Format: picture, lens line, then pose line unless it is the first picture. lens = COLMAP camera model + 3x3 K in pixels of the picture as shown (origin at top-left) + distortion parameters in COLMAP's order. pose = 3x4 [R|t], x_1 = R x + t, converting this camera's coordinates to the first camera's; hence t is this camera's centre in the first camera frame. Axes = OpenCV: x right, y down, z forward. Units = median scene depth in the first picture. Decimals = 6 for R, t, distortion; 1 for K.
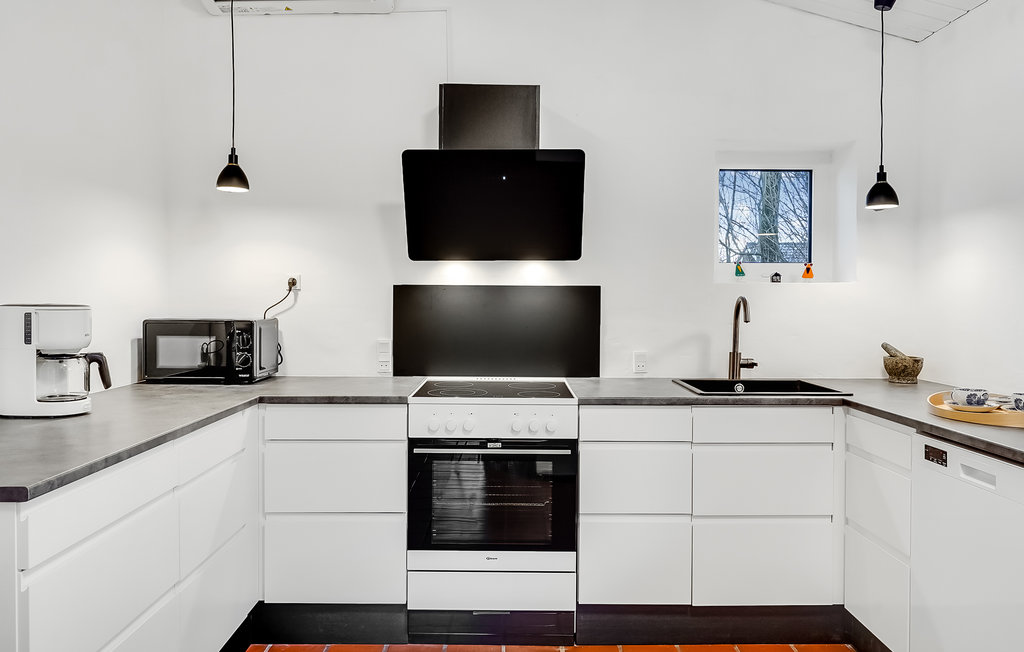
lens RADIAL K [[709.8, 0, 509.0], [0, 709.8, 305.2], [0, 0, 1]] dist [-0.009984, -0.003703]
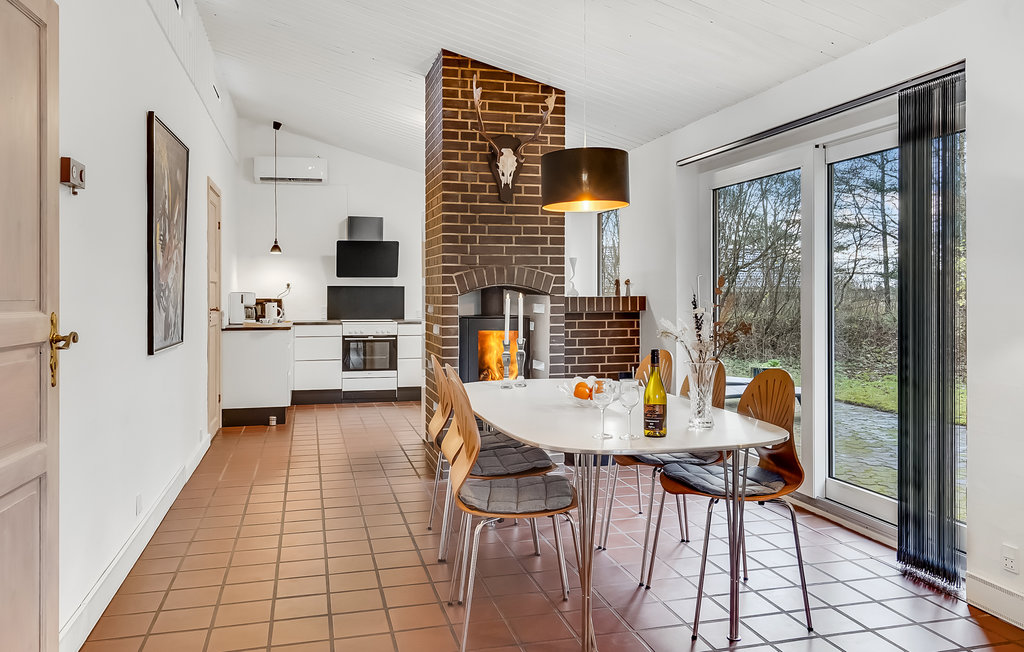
lens RADIAL K [[763.2, 0, 513.2], [0, 763.2, 295.4], [0, 0, 1]] dist [-0.002489, -0.000232]
pose [[0.967132, -0.004536, 0.254235, -0.242044], [0.007075, 0.999934, -0.009073, 0.042725], [-0.254177, 0.010574, 0.967100, -2.204798]]
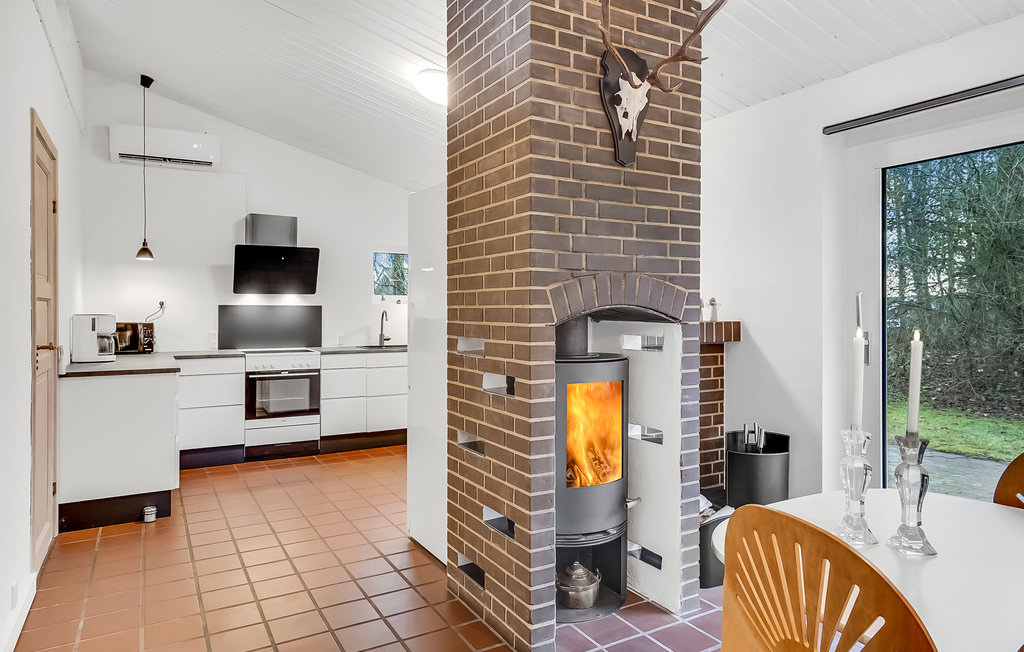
lens RADIAL K [[631.1, 0, 512.9], [0, 631.1, 310.3], [0, 0, 1]] dist [0.005400, 0.000244]
pose [[0.867429, -0.003397, 0.497549, -0.370944], [0.009218, 0.999915, -0.009244, 0.012958], [-0.497475, 0.012605, 0.867387, -1.109992]]
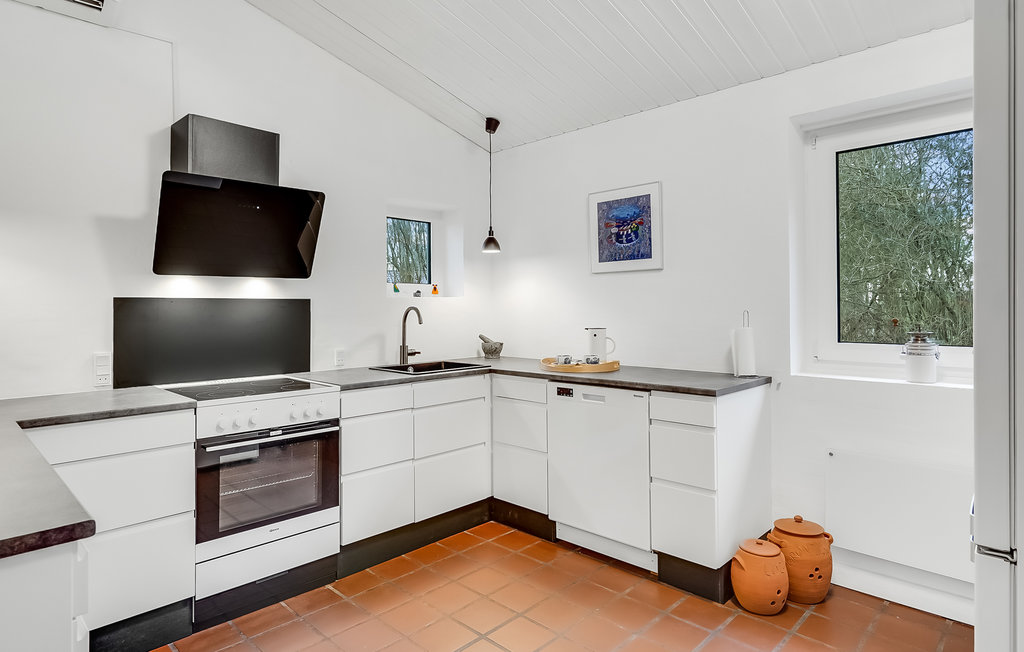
lens RADIAL K [[565.4, 0, 510.7], [0, 565.4, 304.6], [0, 0, 1]] dist [0.001386, 0.000463]
pose [[0.700722, -0.004613, 0.713420, -0.379703], [0.017457, 0.999791, -0.010682, -0.000380], [-0.713221, 0.019939, 0.700655, 0.047299]]
